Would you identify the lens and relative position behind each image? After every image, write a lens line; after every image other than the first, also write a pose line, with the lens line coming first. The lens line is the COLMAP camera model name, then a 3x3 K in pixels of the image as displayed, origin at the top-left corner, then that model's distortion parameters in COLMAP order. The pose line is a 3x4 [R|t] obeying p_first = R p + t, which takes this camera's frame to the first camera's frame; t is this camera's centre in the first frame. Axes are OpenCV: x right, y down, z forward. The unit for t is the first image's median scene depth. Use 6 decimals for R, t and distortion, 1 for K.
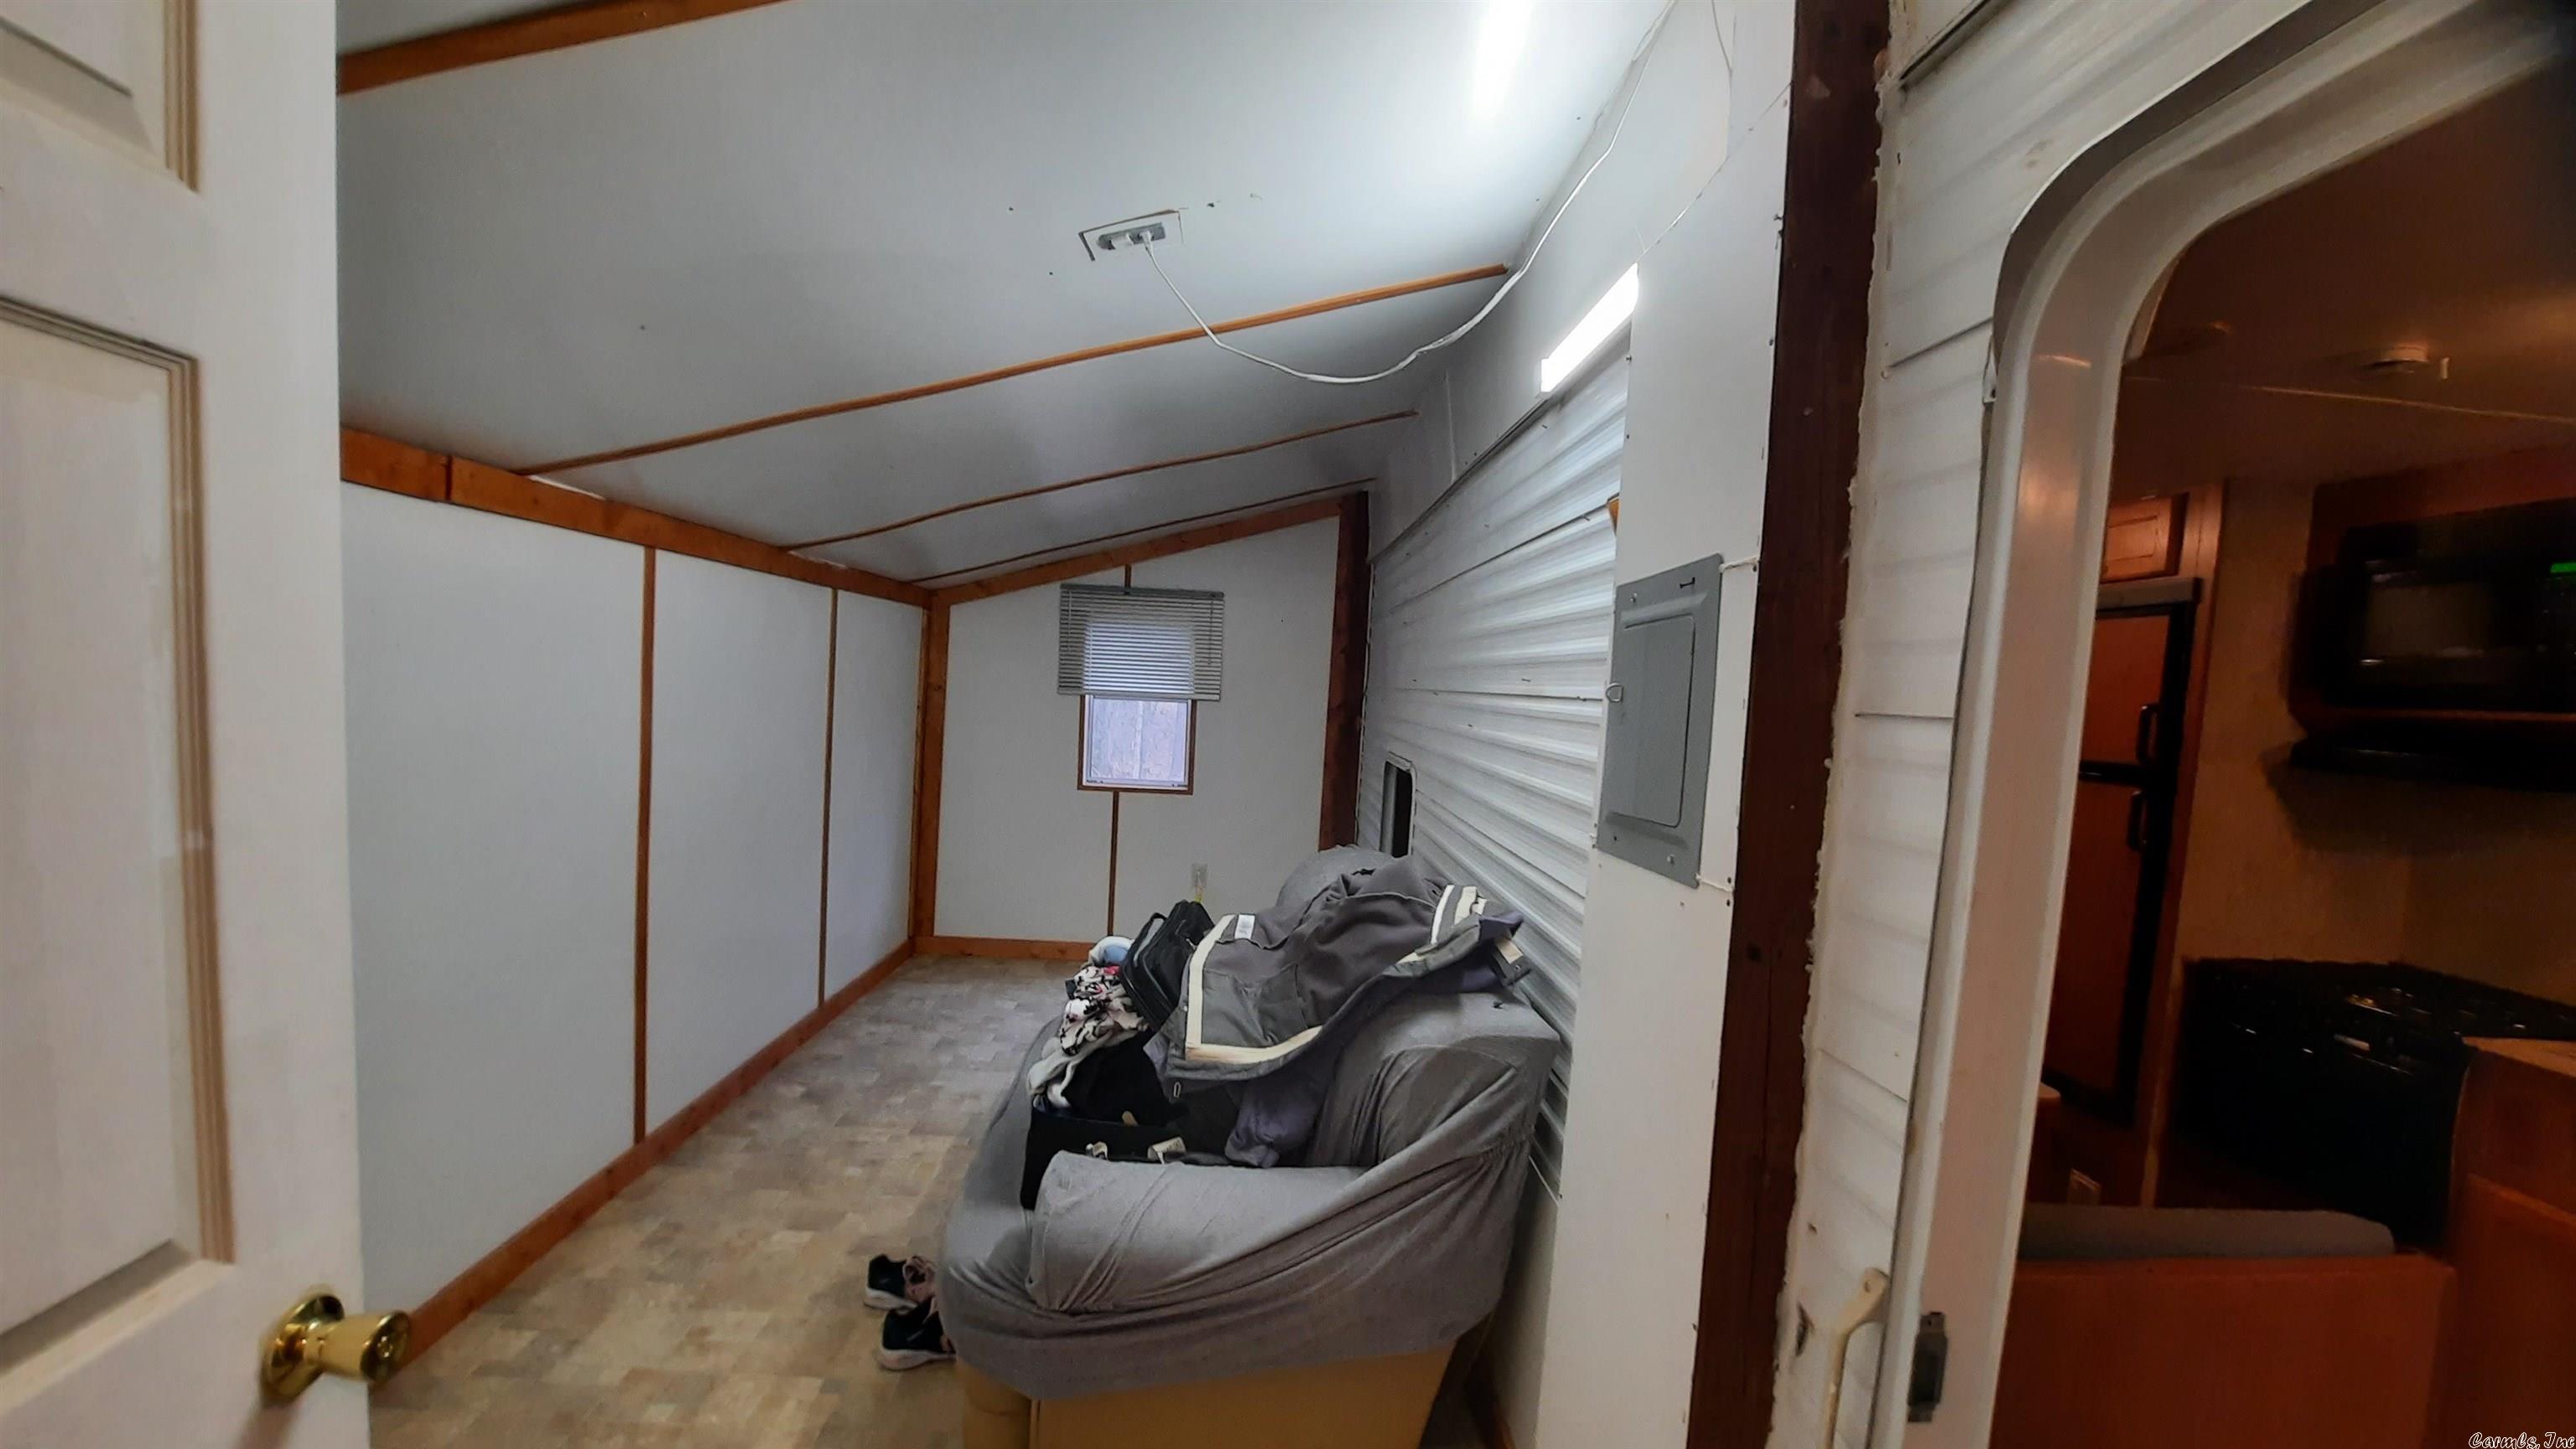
lens RADIAL K [[993.3, 0, 1273.7], [0, 993.3, 731.8], [0, 0, 1]] dist [-0.020150, -0.000321]
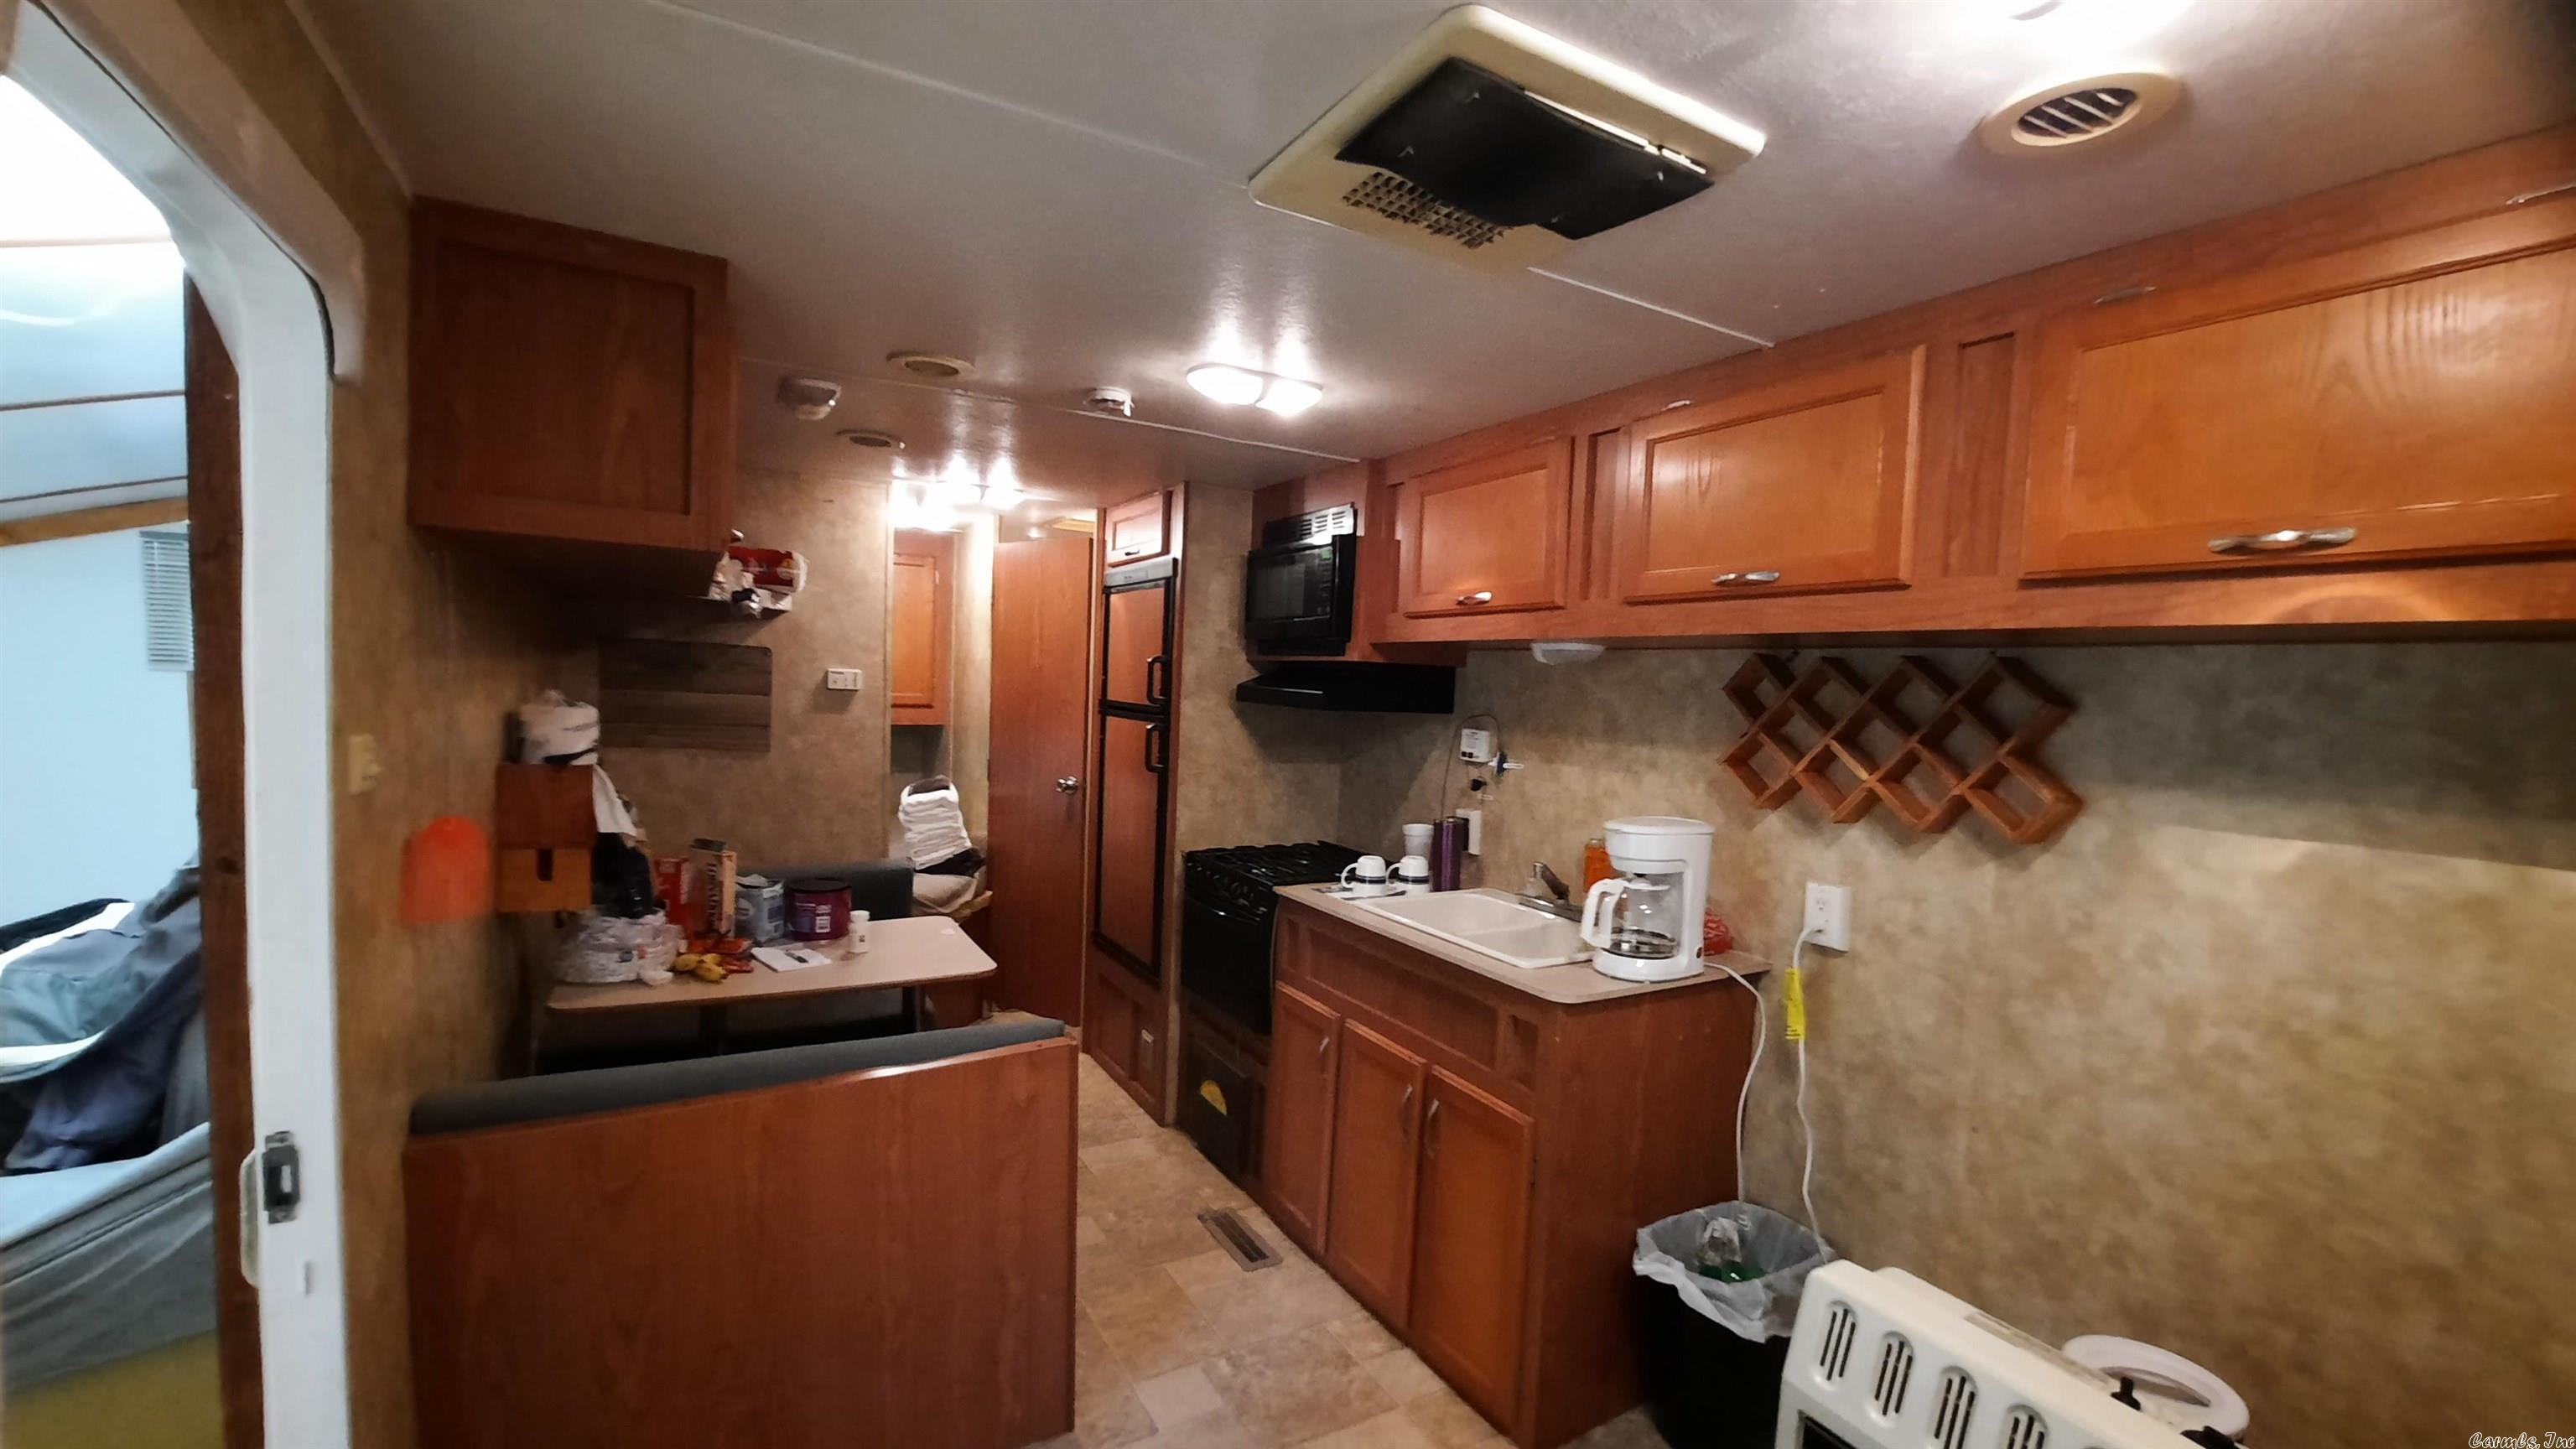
lens RADIAL K [[1011.2, 0, 1291.8], [0, 1011.2, 742.5], [0, 0, 1]] dist [-0.021555, -0.000082]
pose [[0.875773, -0.052006, 0.479913, 0.513056], [0.033583, 0.998335, 0.046900, 0.034315], [-0.481553, -0.024957, 0.876062, -0.298078]]
